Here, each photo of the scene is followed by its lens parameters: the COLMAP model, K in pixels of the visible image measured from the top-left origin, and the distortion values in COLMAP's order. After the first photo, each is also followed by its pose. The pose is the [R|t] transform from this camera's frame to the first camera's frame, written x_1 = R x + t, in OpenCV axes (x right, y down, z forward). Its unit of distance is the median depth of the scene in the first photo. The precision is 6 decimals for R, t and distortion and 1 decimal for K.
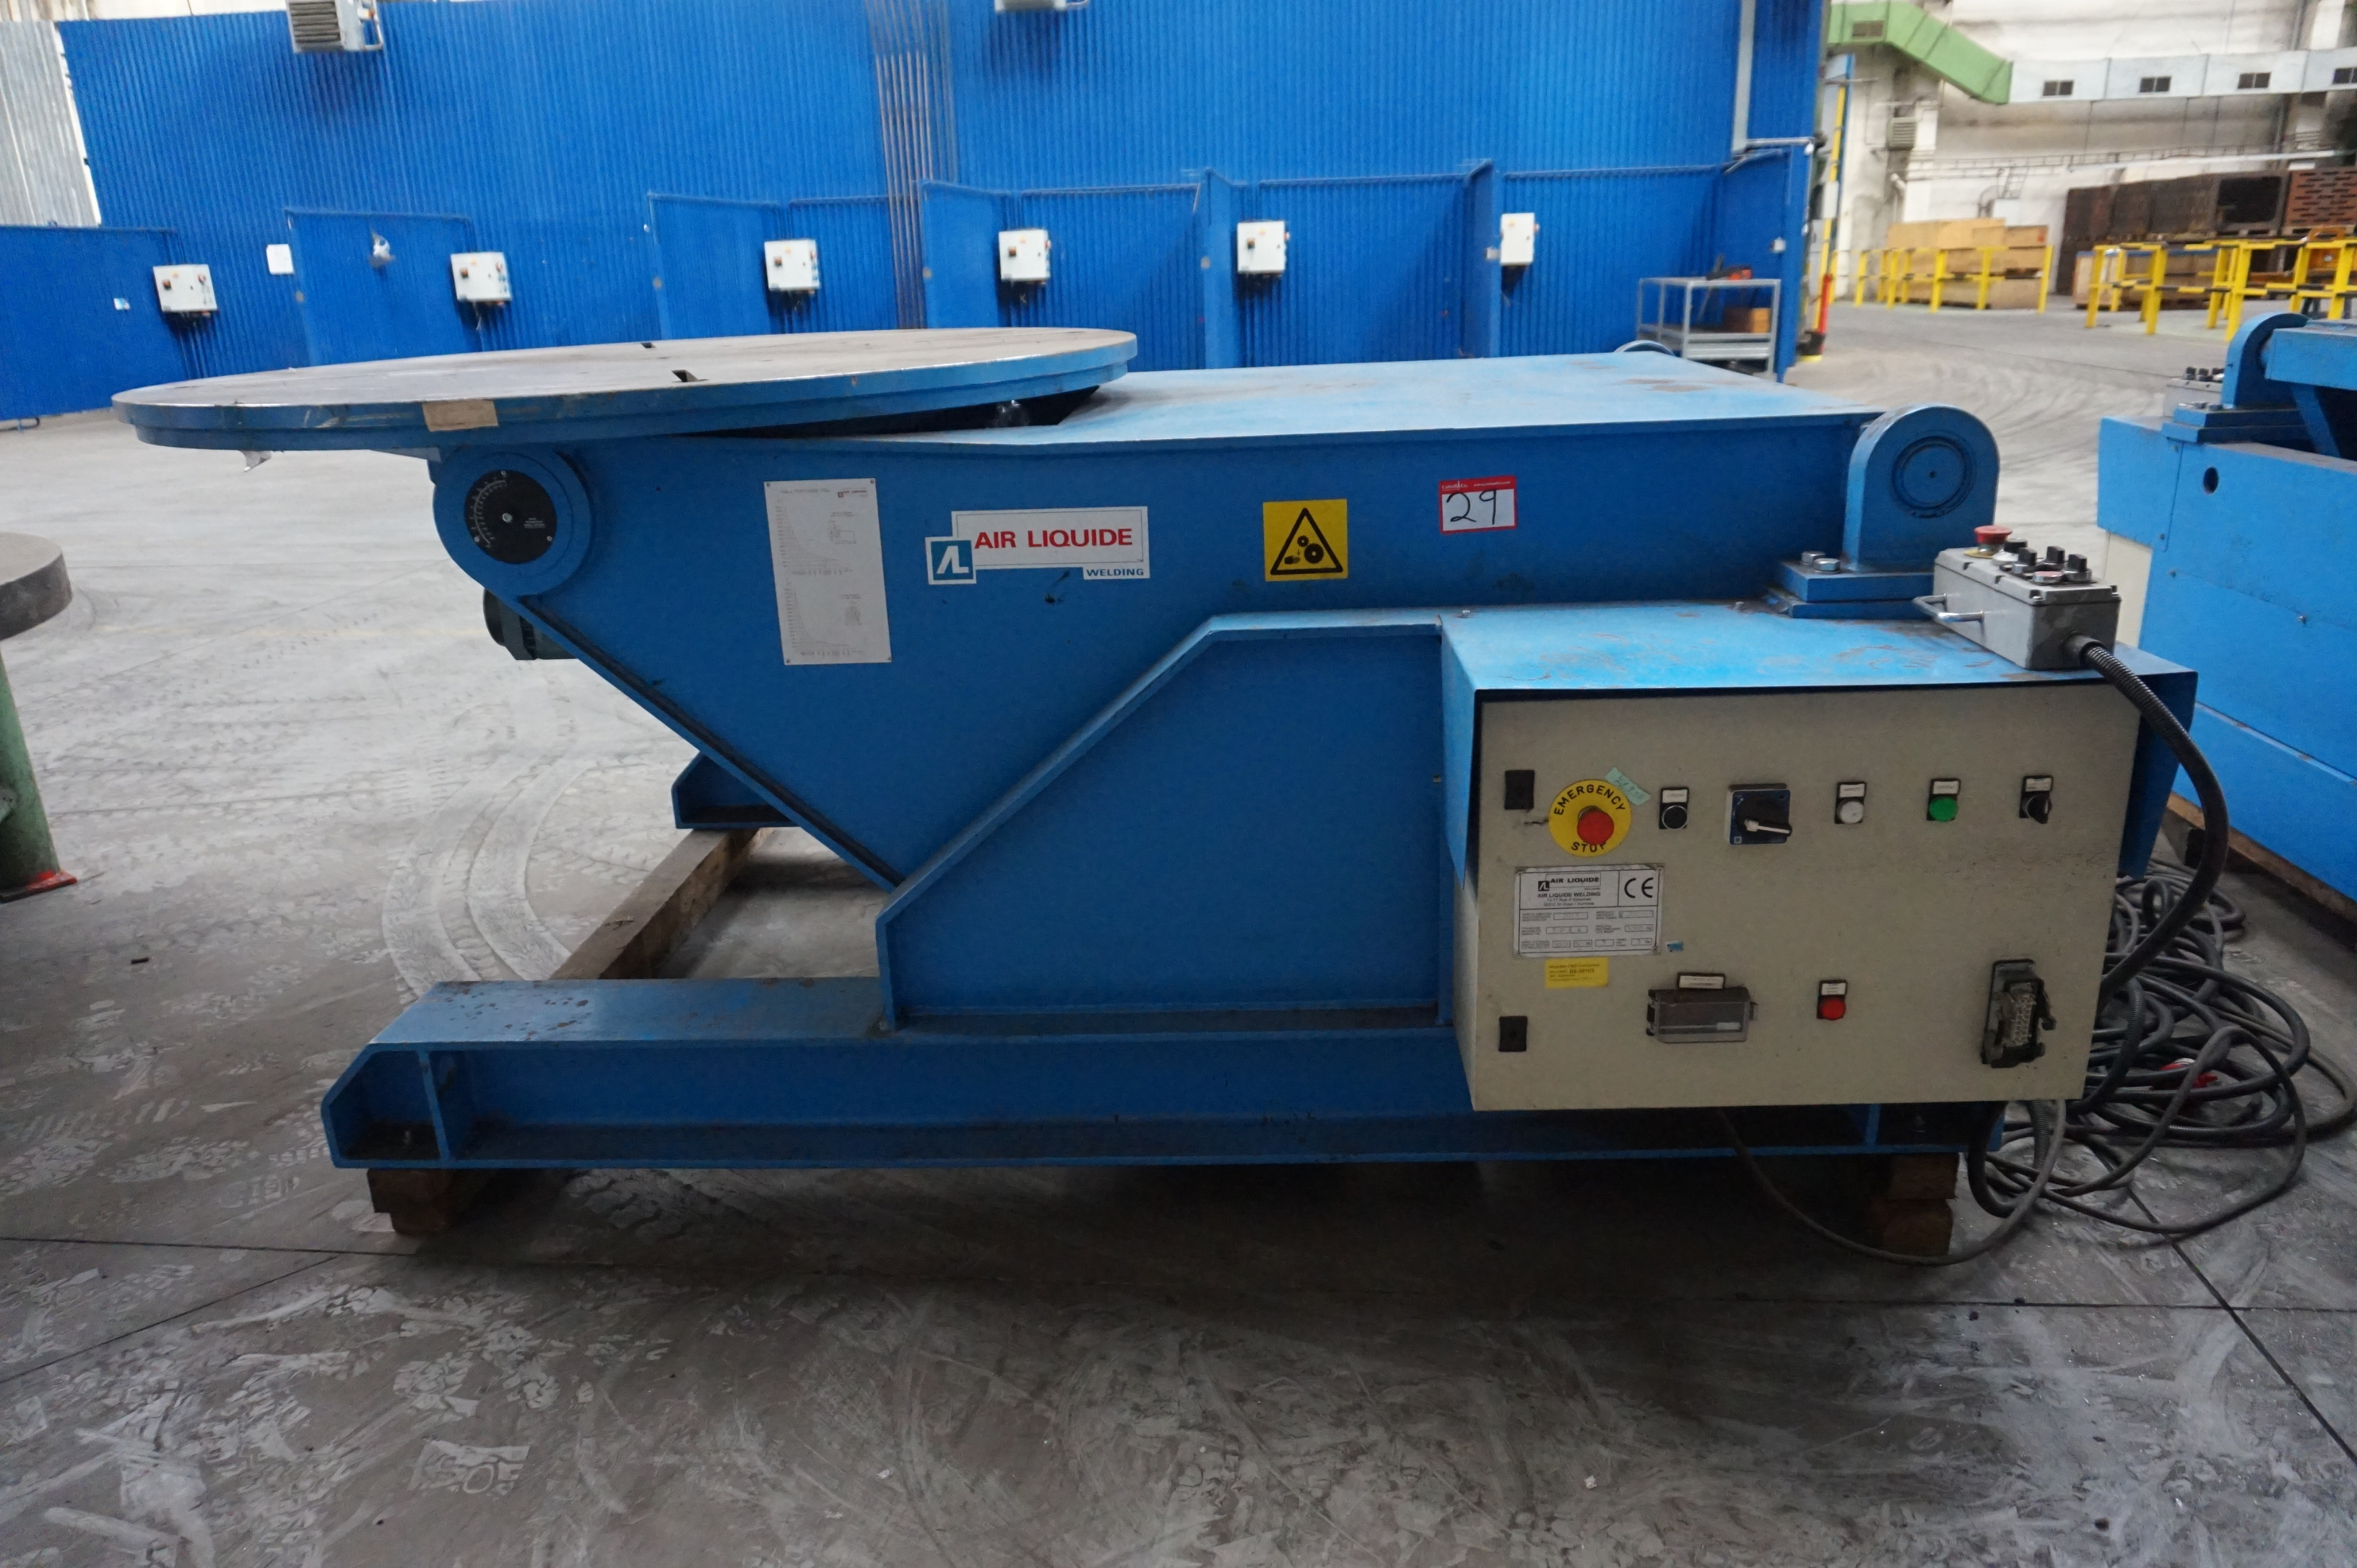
lens RADIAL K [[1568.4, 0, 1178.5], [0, 1568.4, 784.0], [0, 0, 1]] dist [-0.049201, 0.026807]
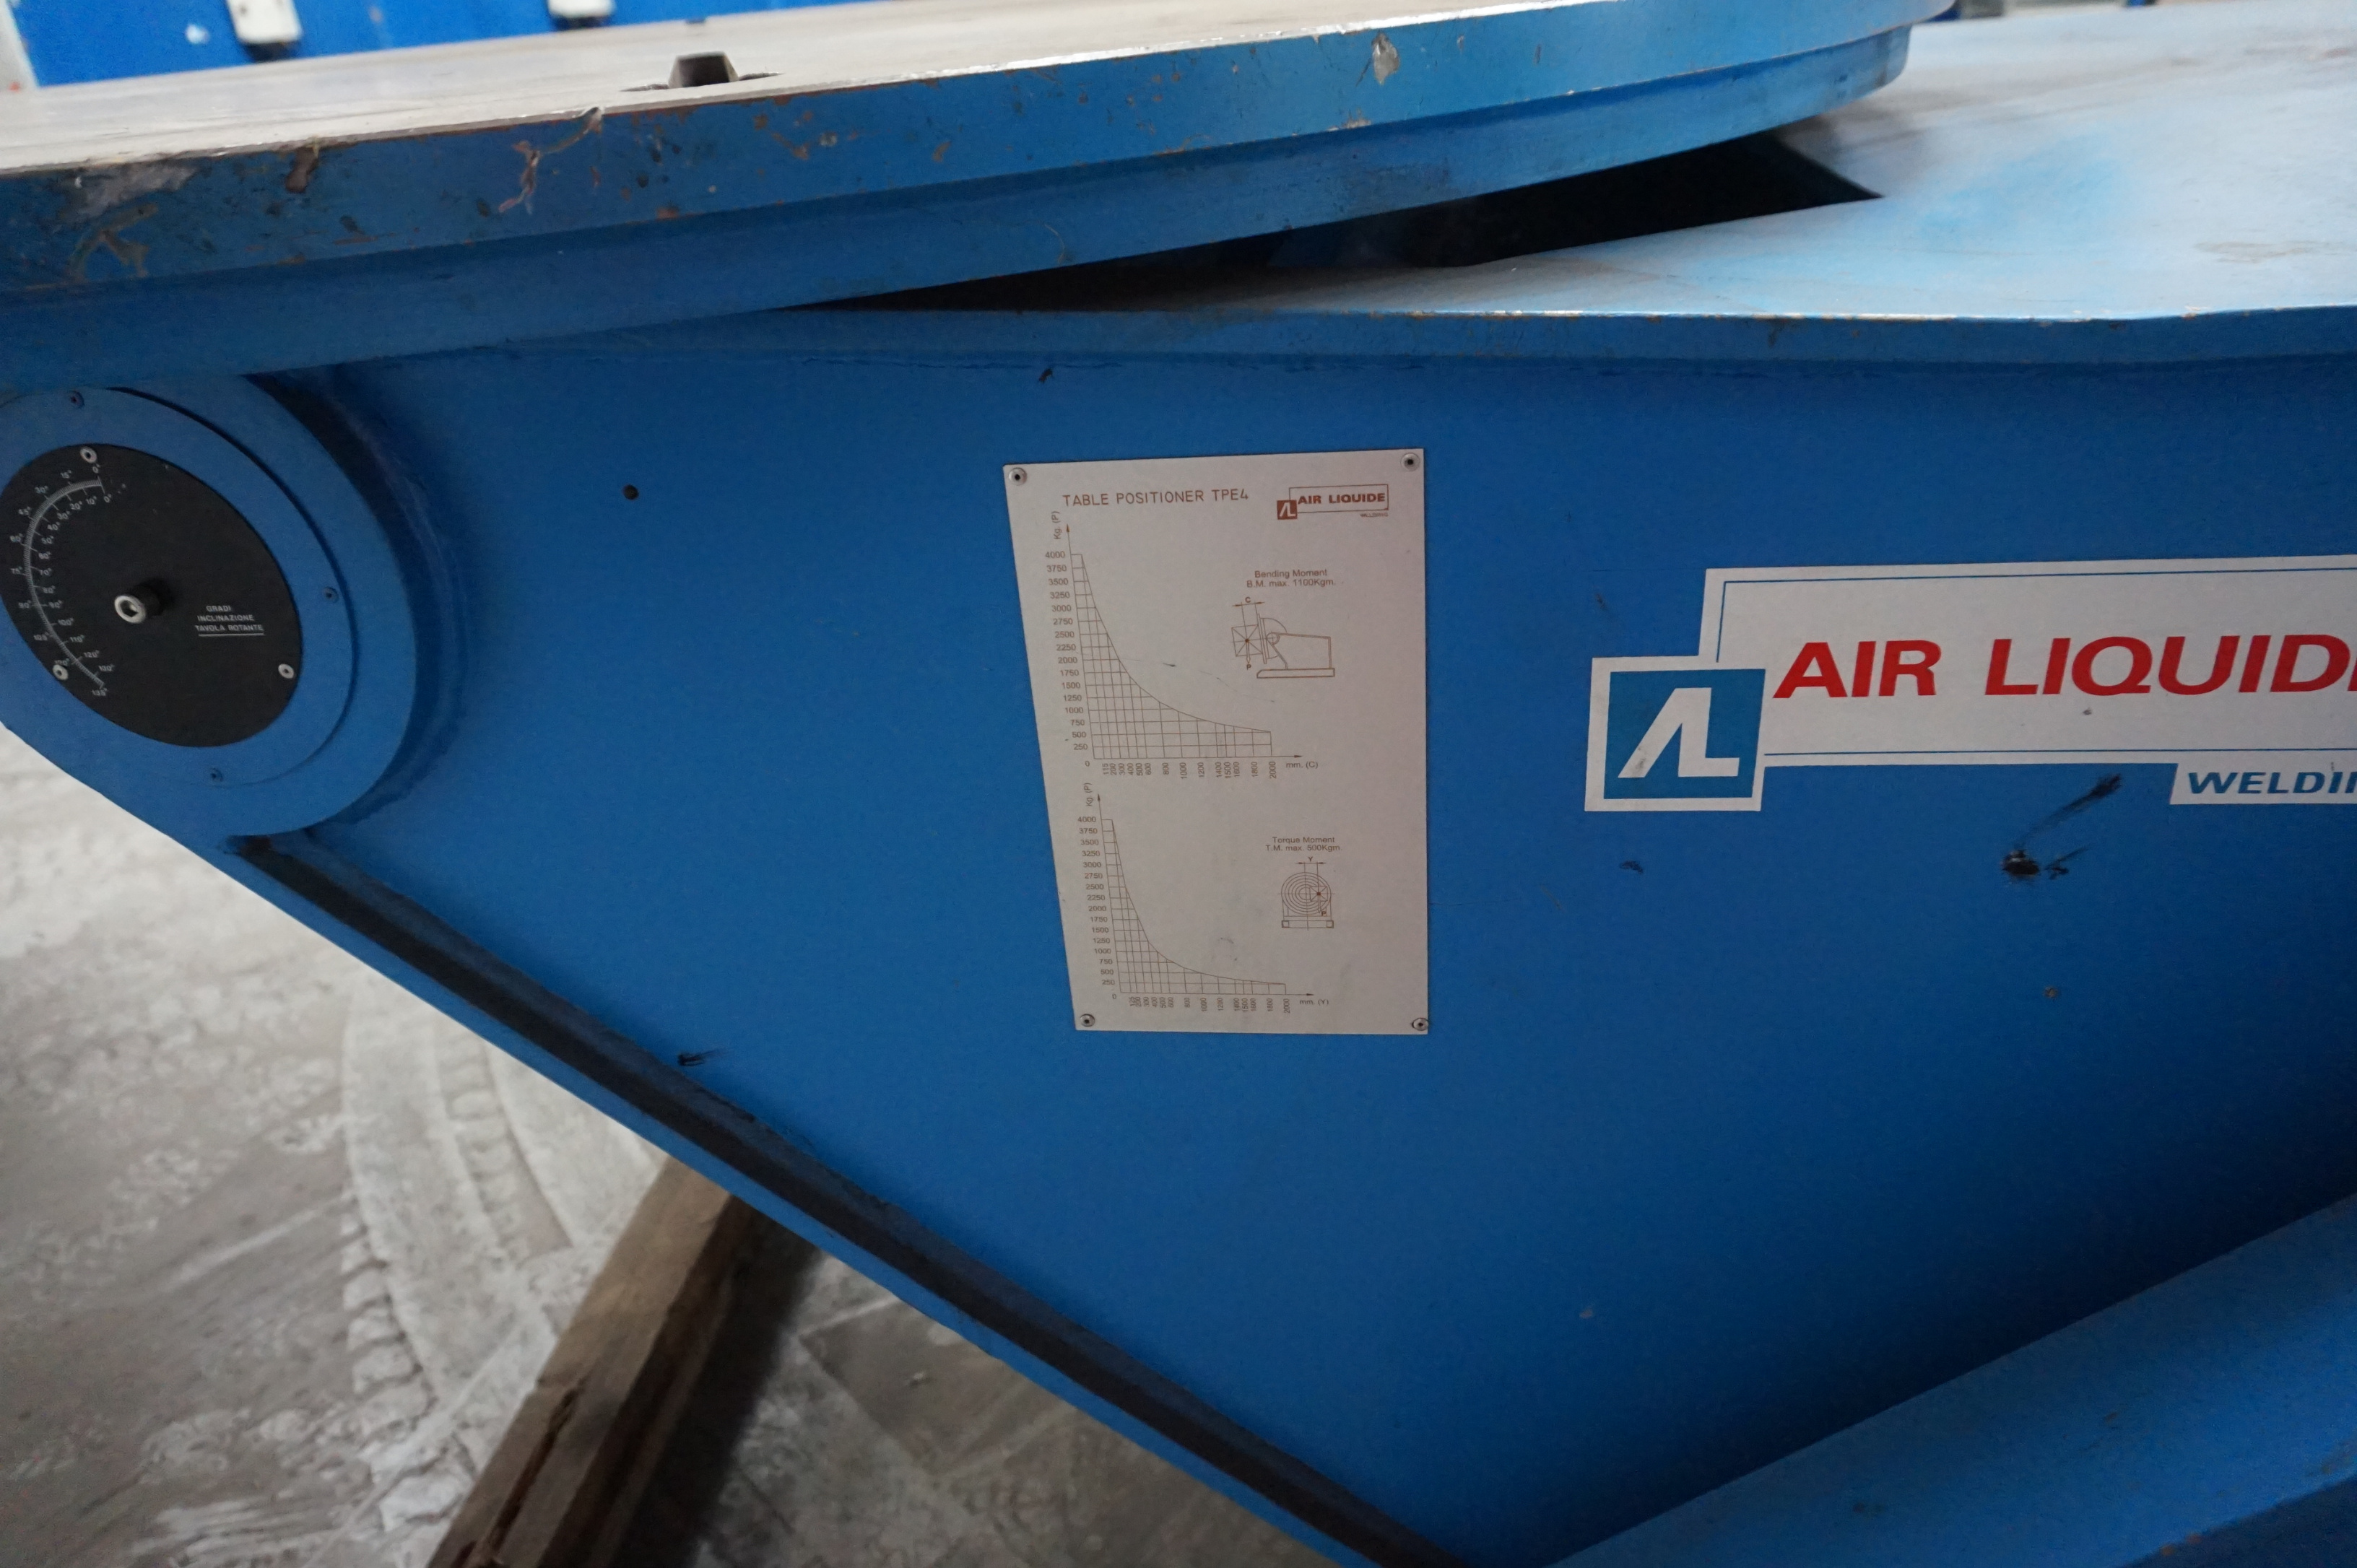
lens RADIAL K [[1594.7, 0, 1178.5], [0, 1594.7, 784.0], [0, 0, 1]] dist [-0.048028, 0.032098]
pose [[0.995574, 0.001844, -0.093963, -0.135047], [0.013581, 0.986490, 0.163255, -0.118357], [0.092995, -0.163809, 0.982099, 0.466071]]
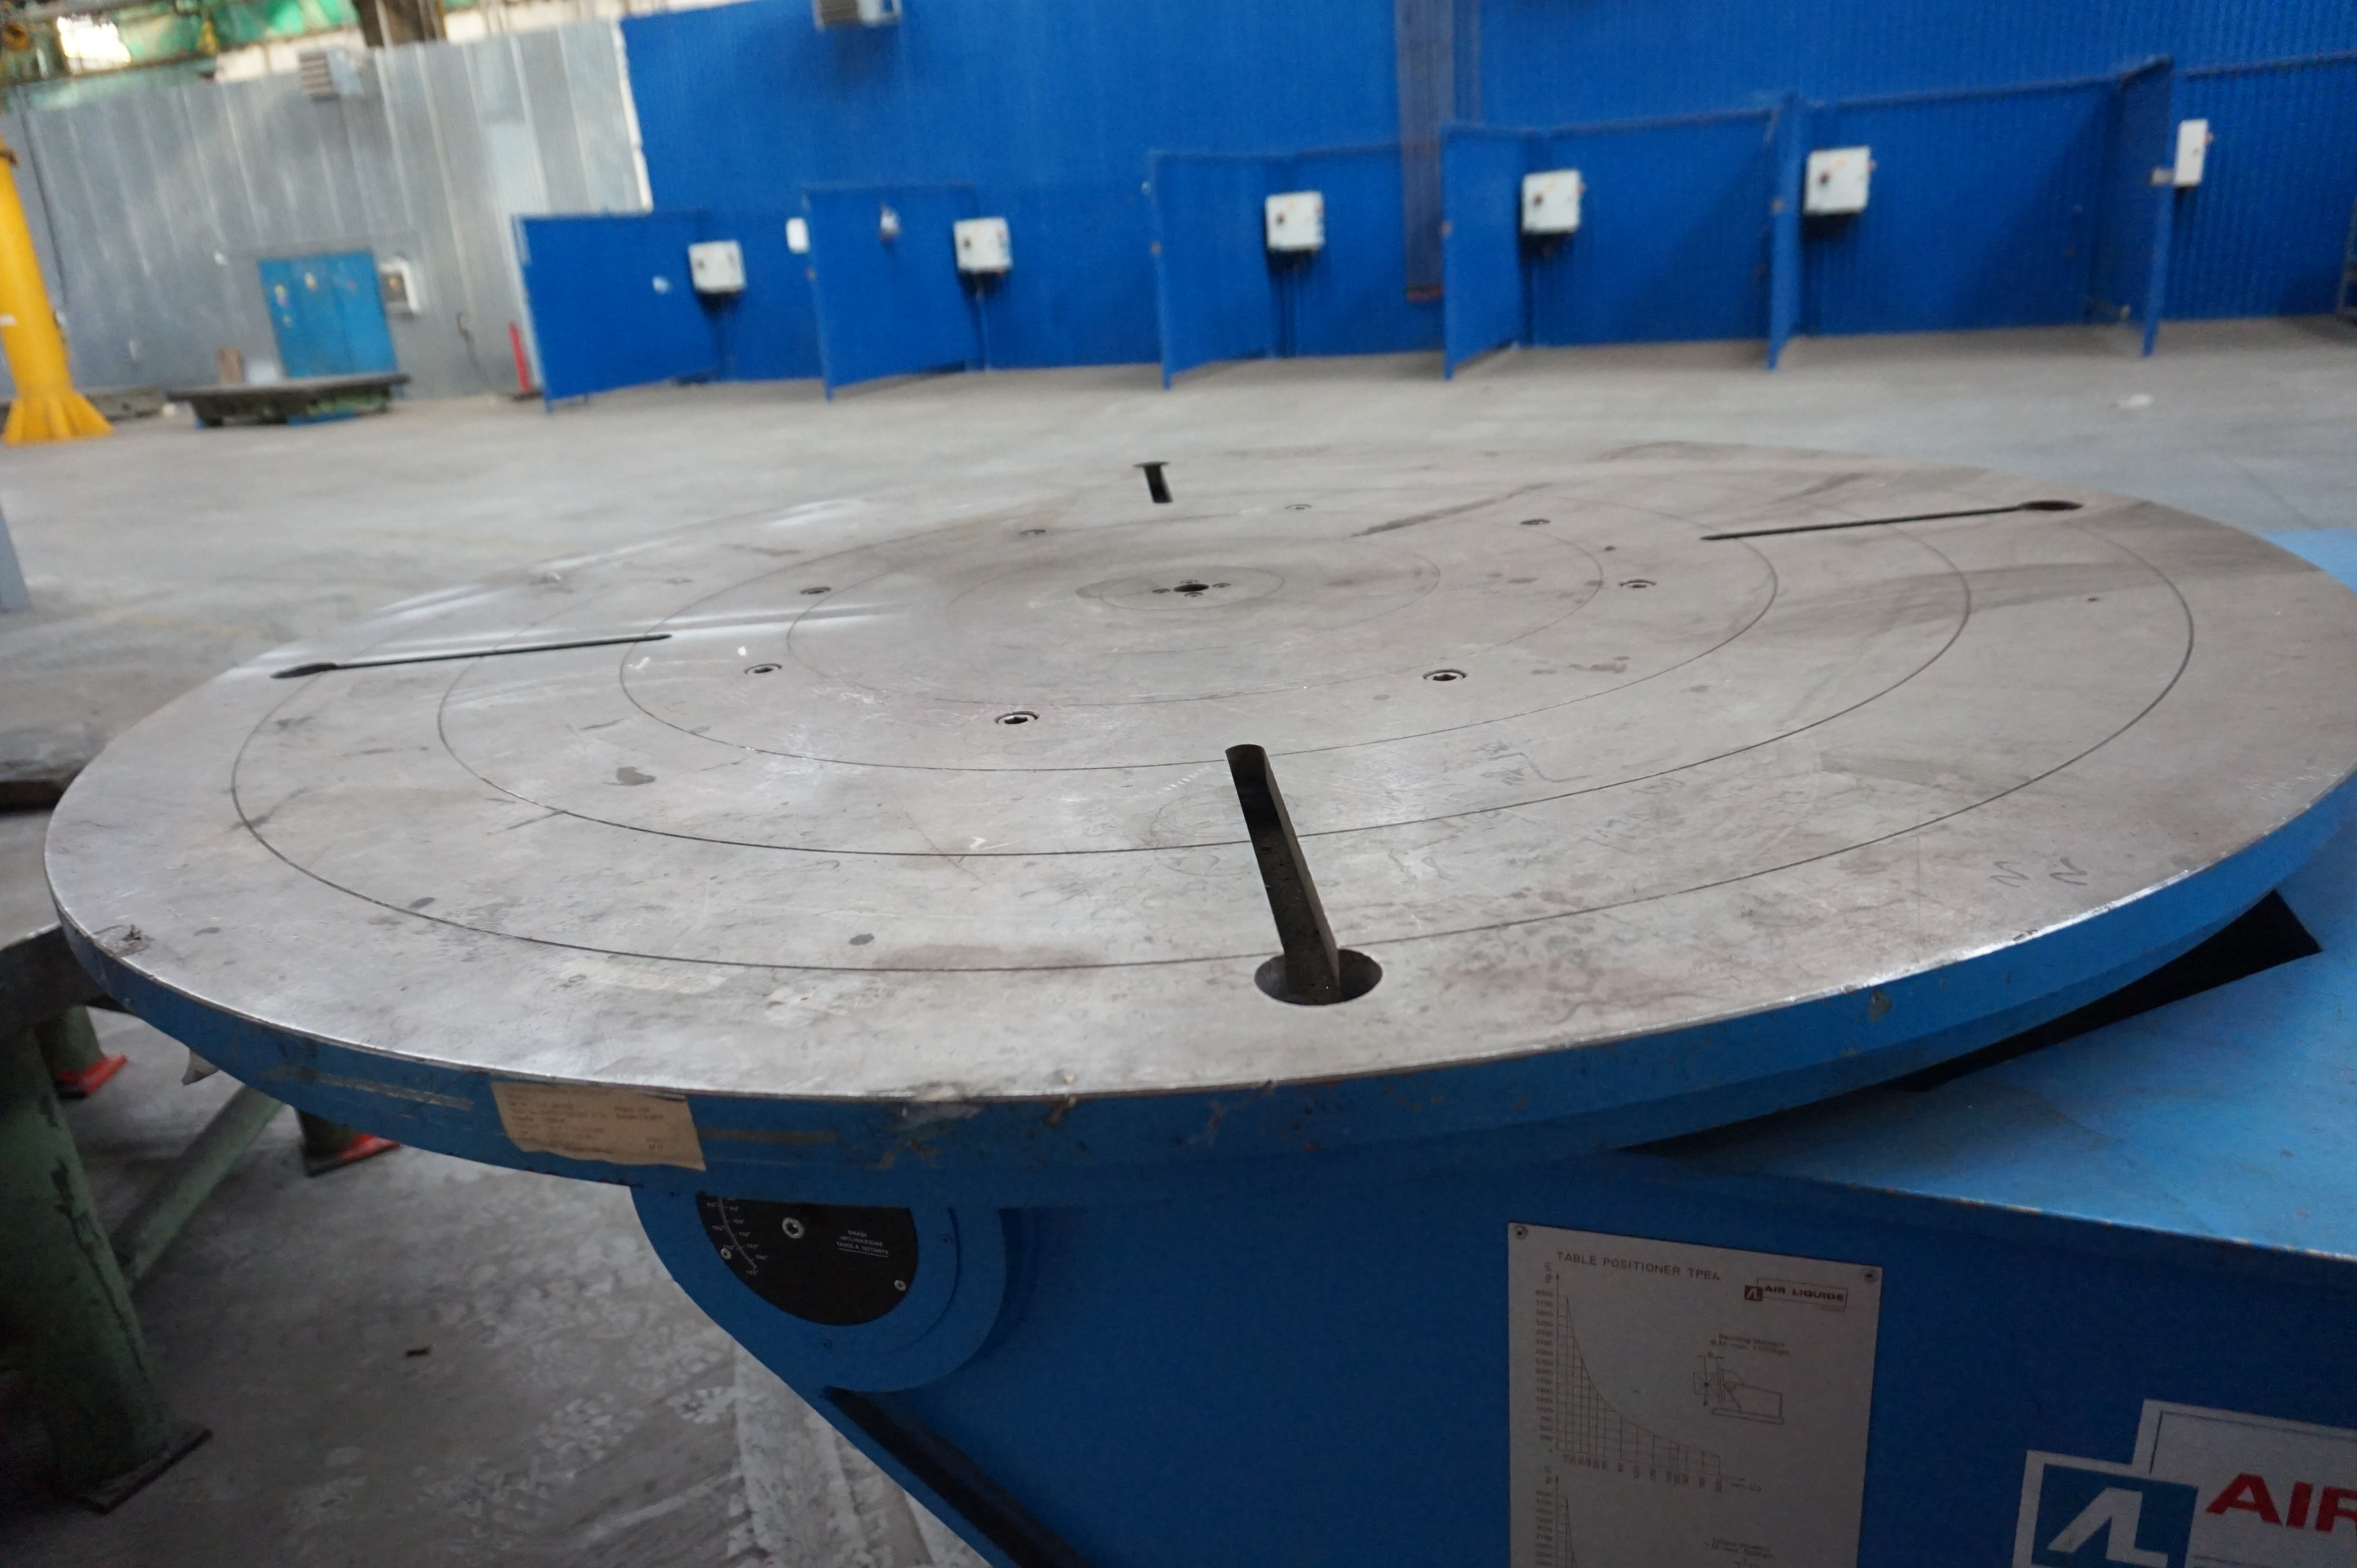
lens RADIAL K [[1594.7, 0, 1178.5], [0, 1594.7, 784.0], [0, 0, 1]] dist [-0.048028, 0.032098]
pose [[0.956264, 0.055909, -0.287112, -0.155815], [-0.047379, 0.998207, 0.036576, -0.188925], [0.288643, -0.021373, 0.957198, 0.429719]]
